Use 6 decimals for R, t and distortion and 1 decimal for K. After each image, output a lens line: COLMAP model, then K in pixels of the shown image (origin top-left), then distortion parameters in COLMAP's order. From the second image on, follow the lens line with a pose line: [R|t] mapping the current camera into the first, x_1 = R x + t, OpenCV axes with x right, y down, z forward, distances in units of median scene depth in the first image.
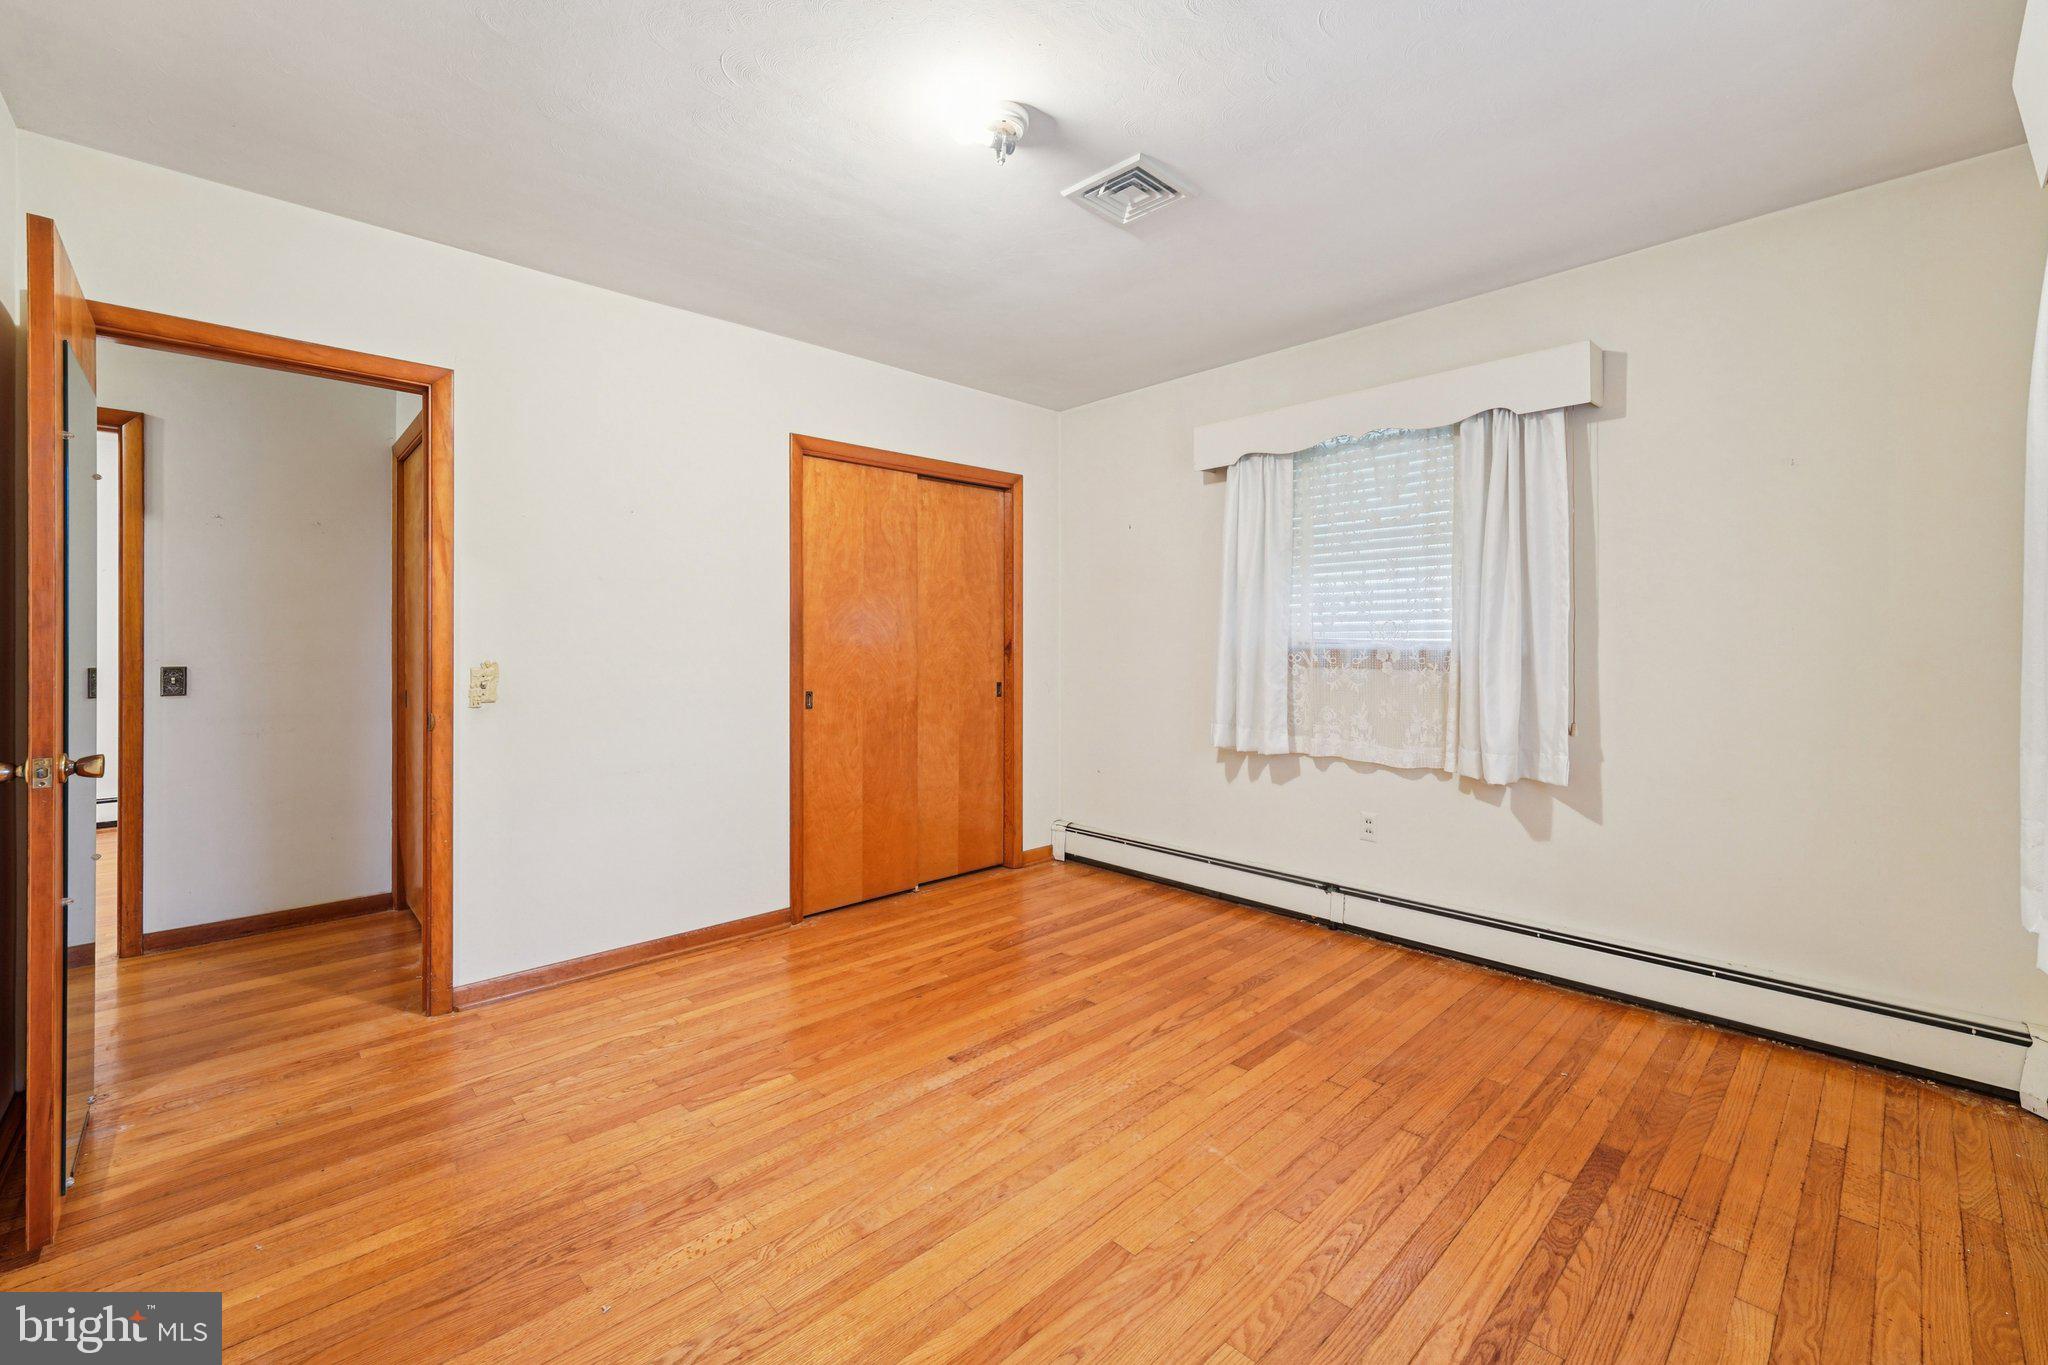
lens RADIAL K [[826.4, 0, 992.1], [0, 826.4, 633.0], [0, 0, 1]] dist [-0.002399, 0.001035]
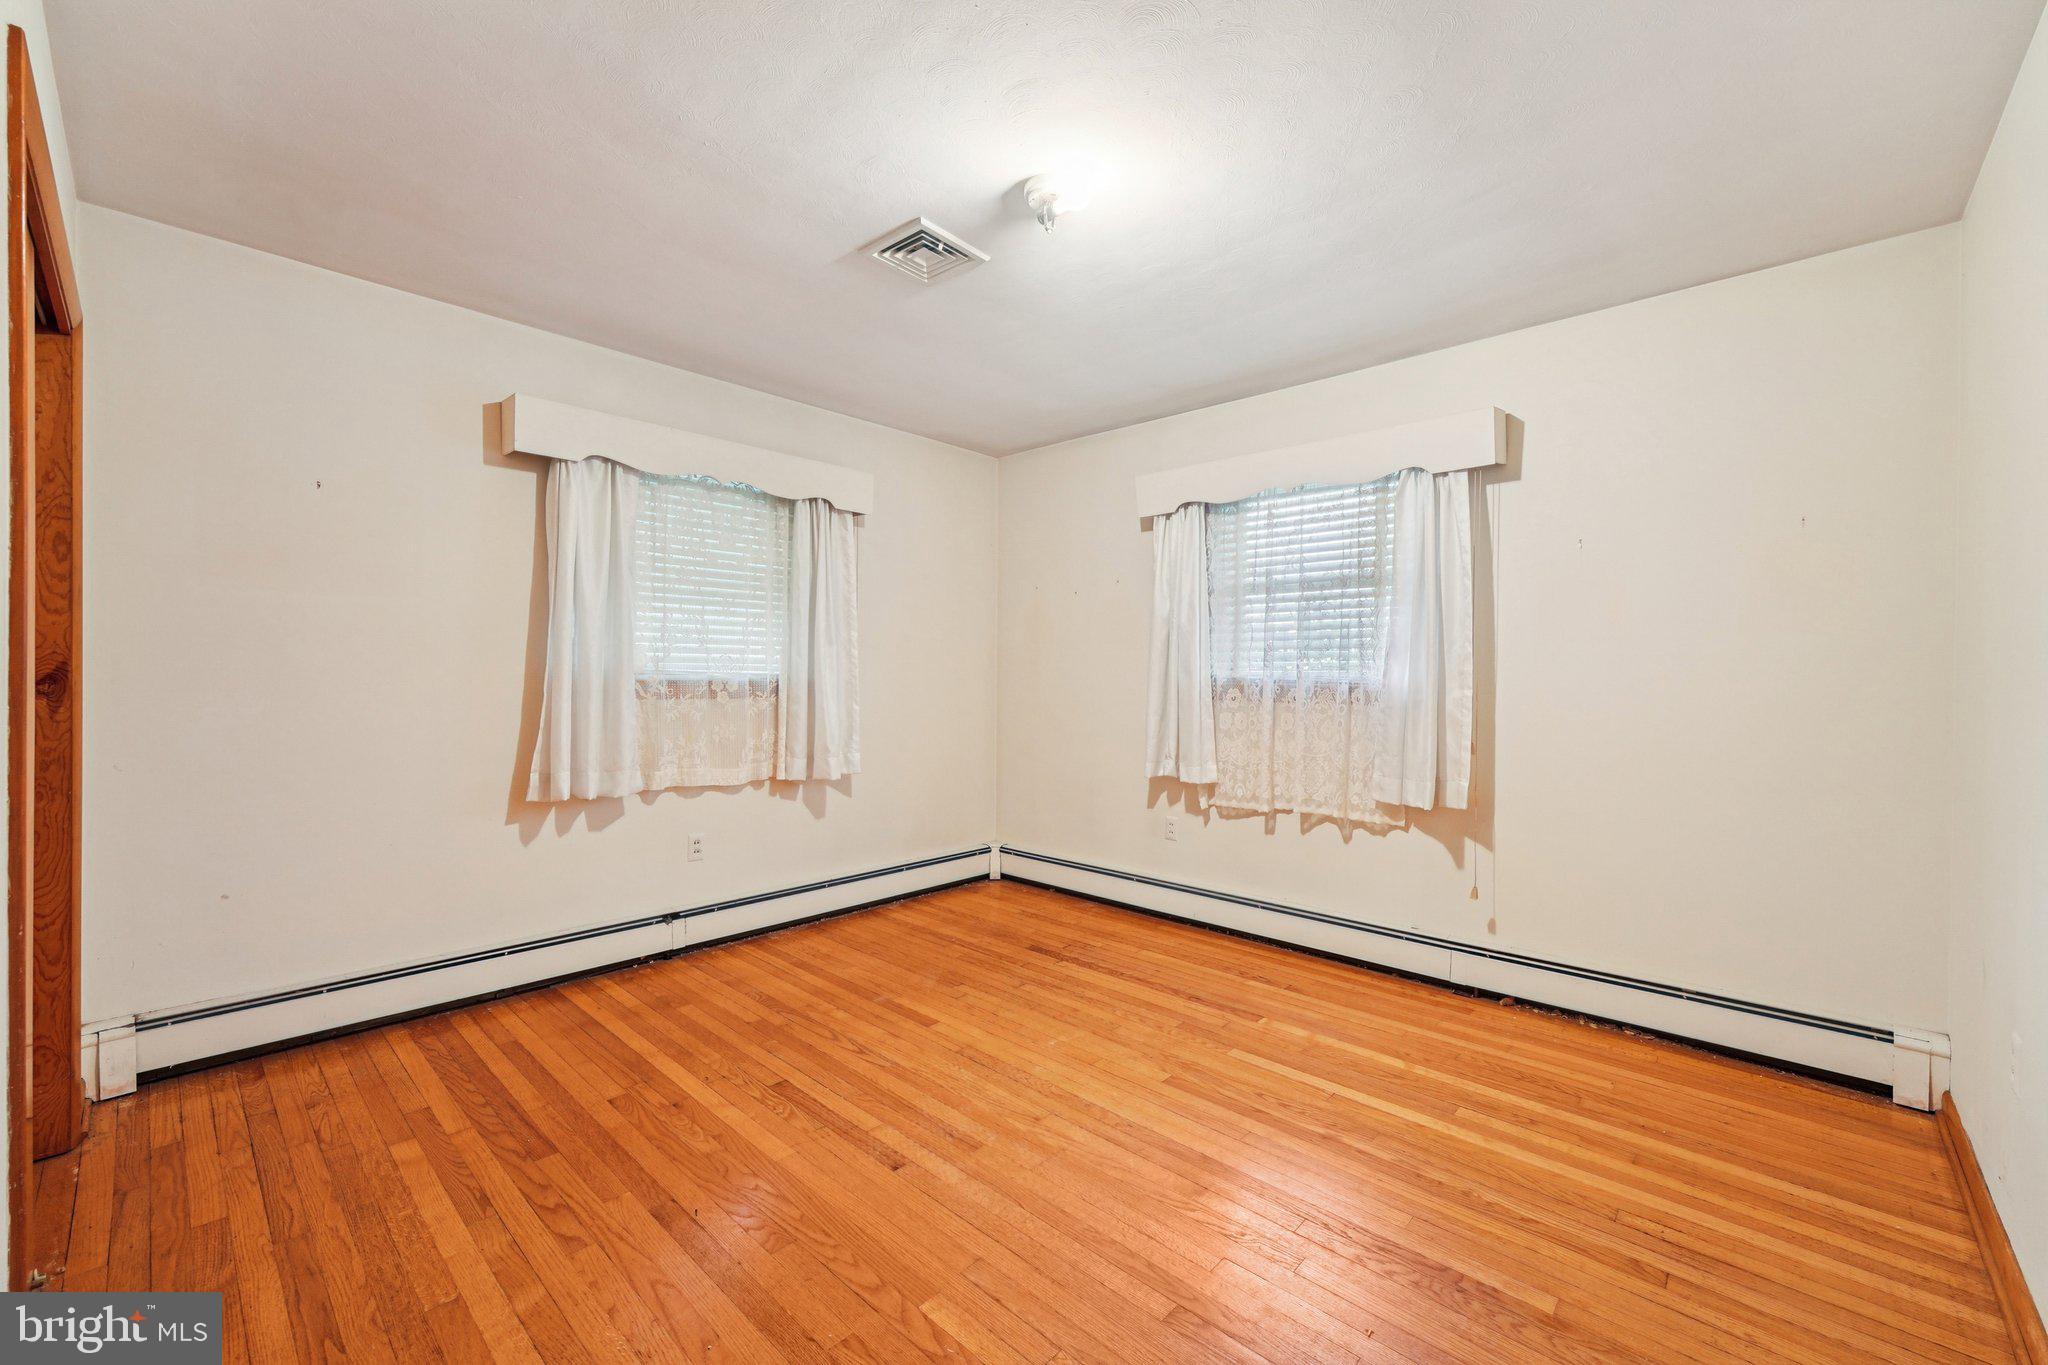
lens RADIAL K [[826.4, 0, 1022.8], [0, 826.4, 668.6], [0, 0, 1]] dist [-0.002399, 0.001035]
pose [[-0.067915, 0.006840, 0.997668, -0.679964], [-0.017886, 0.999807, -0.008072, 0.006615], [-0.997531, -0.018393, -0.067779, 0.704131]]
